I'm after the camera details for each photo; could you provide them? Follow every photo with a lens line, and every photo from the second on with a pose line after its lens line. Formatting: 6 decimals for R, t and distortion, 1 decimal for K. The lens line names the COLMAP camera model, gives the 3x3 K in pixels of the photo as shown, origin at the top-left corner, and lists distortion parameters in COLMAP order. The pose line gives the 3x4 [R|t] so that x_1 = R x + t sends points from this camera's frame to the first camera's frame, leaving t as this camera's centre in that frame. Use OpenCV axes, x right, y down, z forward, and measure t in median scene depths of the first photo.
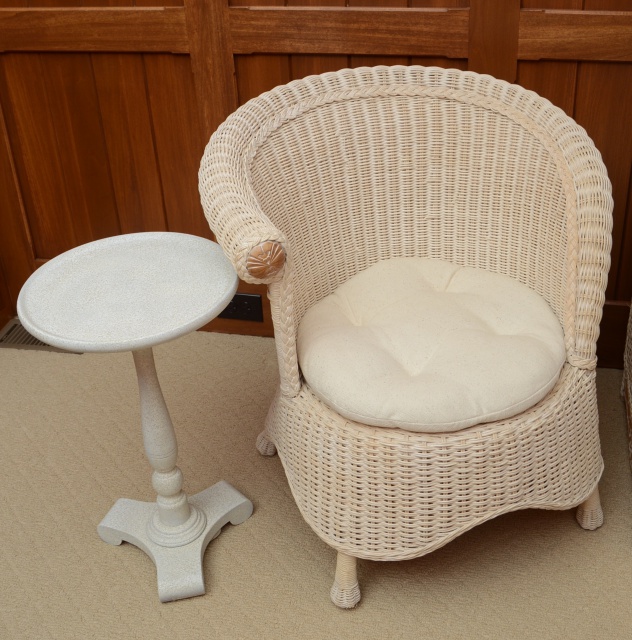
lens RADIAL K [[906.0, 0, 324.6], [0, 906.0, 305.1], [0, 0, 1]] dist [-0.080008, 0.000000]
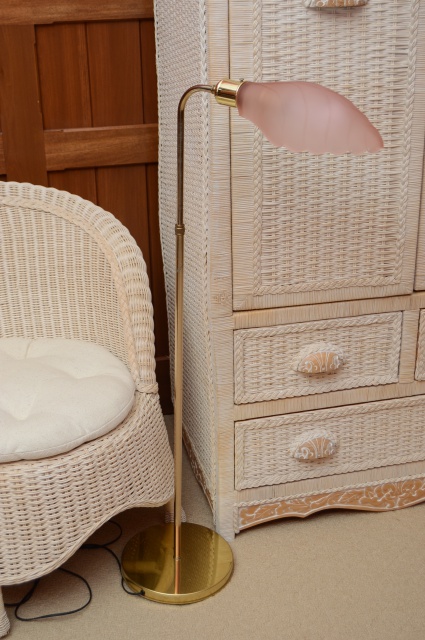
lens RADIAL K [[943.1, 0, 218.6], [0, 943.1, 343.5], [0, 0, 1]] dist [-0.044996, 0.000000]
pose [[0.895694, -0.154479, 0.416975, -0.158037], [0.204033, 0.975954, -0.076713, 0.113694], [-0.395098, 0.153789, 0.905675, -0.240701]]
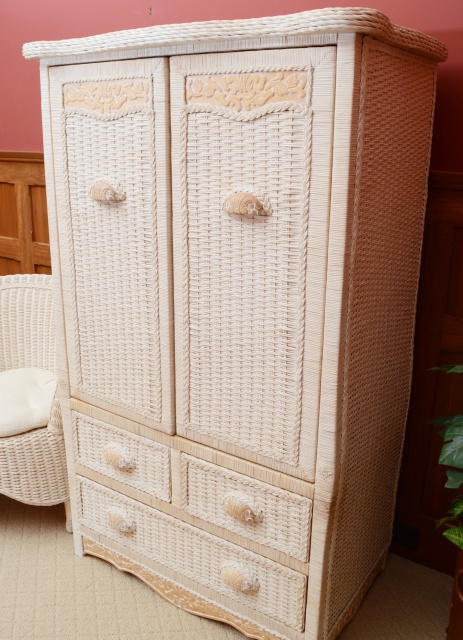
lens RADIAL K [[627.7, 0, 229.4], [0, 627.7, 311.8], [0, 0, 1]] dist [-0.078573, 0.000000]
pose [[0.921134, 0.164991, -0.352547, 0.985990], [-0.245592, 0.949033, -0.197537, -0.004622], [0.301987, 0.268541, 0.914707, -0.167031]]
